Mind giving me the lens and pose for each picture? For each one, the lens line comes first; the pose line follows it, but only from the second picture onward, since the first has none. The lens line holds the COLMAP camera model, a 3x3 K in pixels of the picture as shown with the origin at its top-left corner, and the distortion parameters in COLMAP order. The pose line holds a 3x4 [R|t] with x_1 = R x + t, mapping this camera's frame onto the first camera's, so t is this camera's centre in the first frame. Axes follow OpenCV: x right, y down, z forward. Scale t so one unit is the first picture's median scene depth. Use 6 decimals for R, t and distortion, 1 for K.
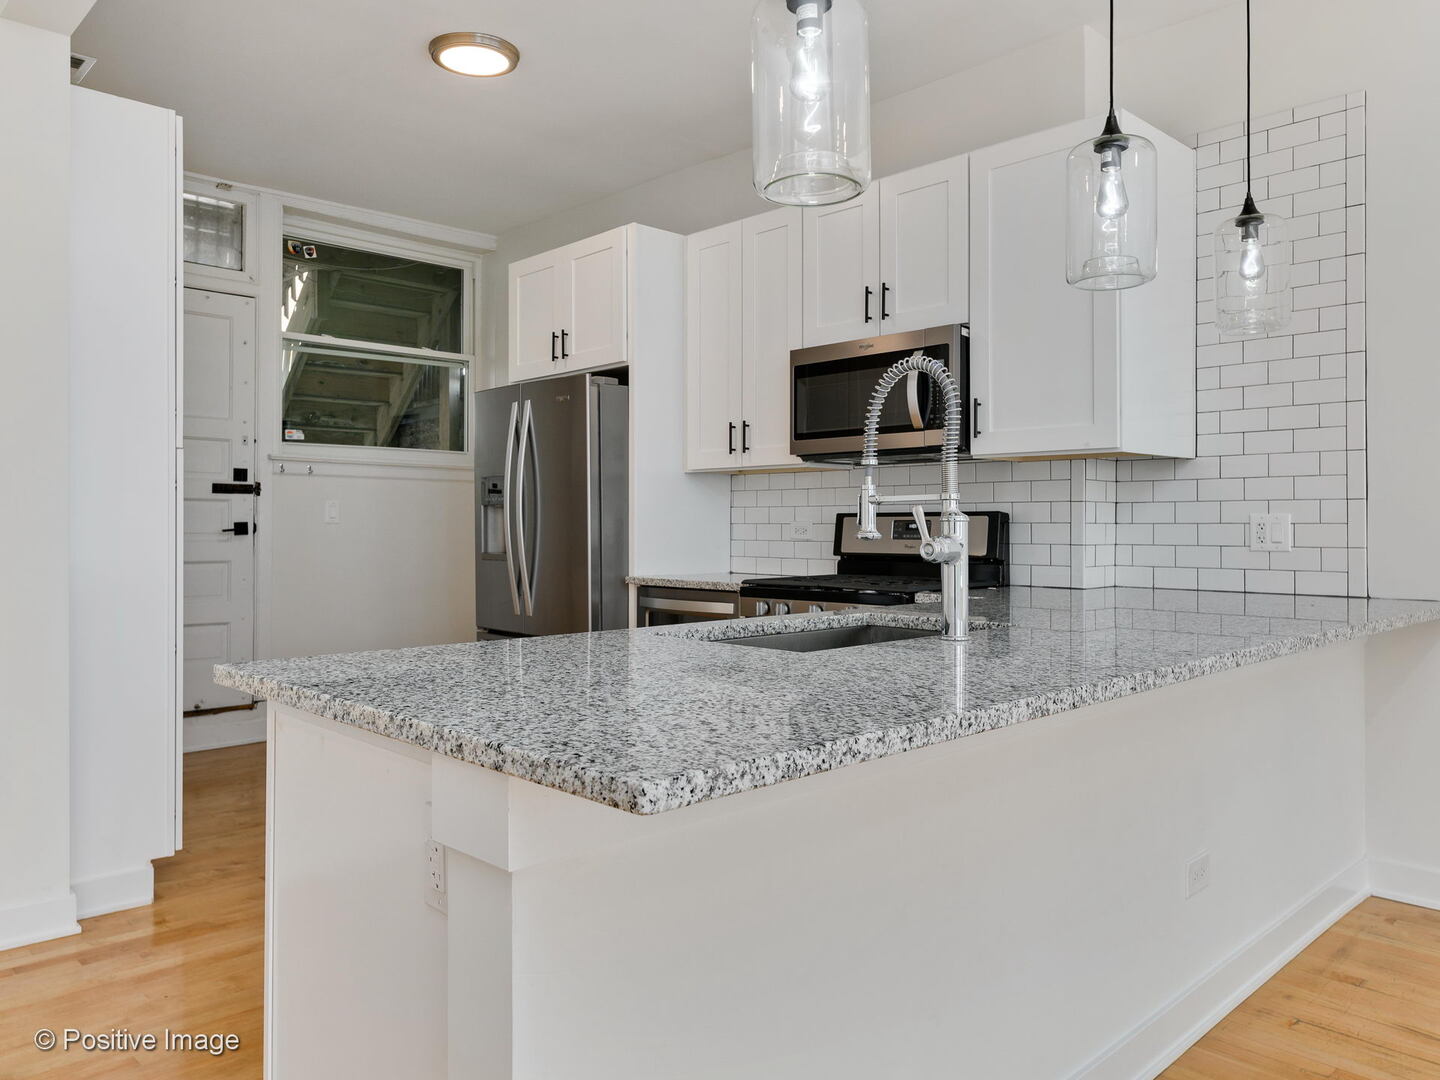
lens RADIAL K [[1057.3, 0, 734.5], [0, 1057.3, 534.5], [0, 0, 1]] dist [0.006280, 0.001170]
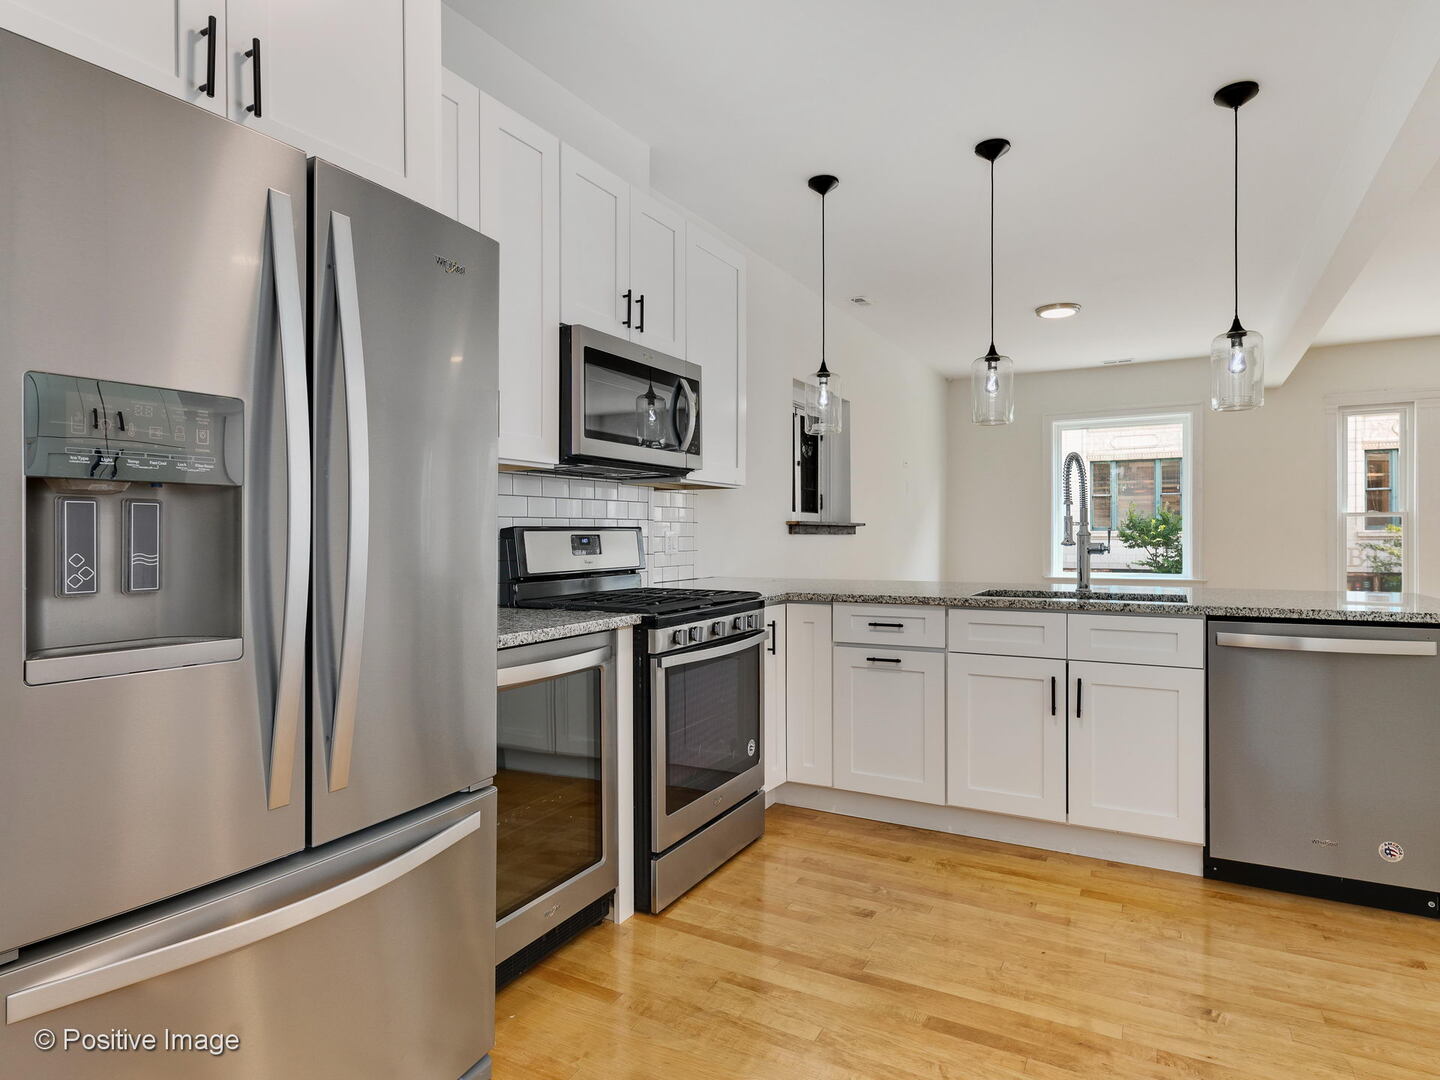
lens RADIAL K [[820.2, 0, 731.1], [0, 820.2, 536.5], [0, 0, 1]] dist [-0.004874, 0.000385]
pose [[-0.289878, -0.003391, 0.957058, -0.625708], [0.010509, 0.999922, 0.006726, -0.016806], [-0.957006, 0.012008, -0.289819, 1.159192]]
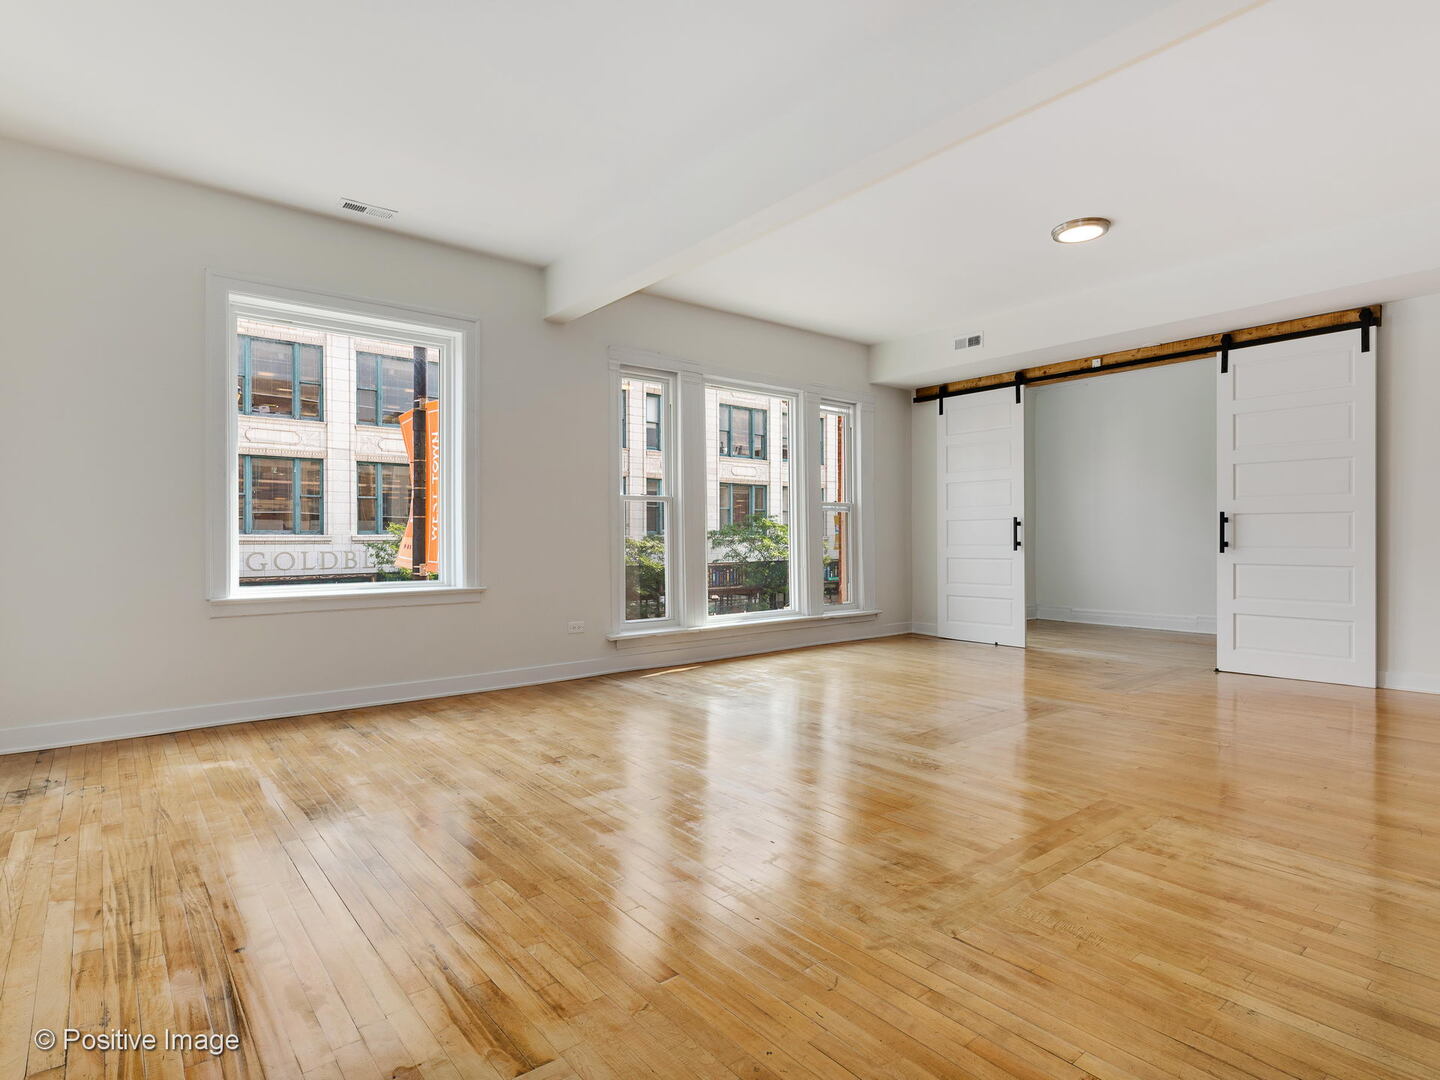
lens RADIAL K [[757.0, 0, 713.4], [0, 757.0, 544.3], [0, 0, 1]] dist [-0.005444, -0.000096]
pose [[-0.995506, -0.000332, 0.094696, 0.548709], [0.001015, 0.999899, 0.014173, 0.029890], [-0.094691, 0.014205, -0.995405, 0.625396]]
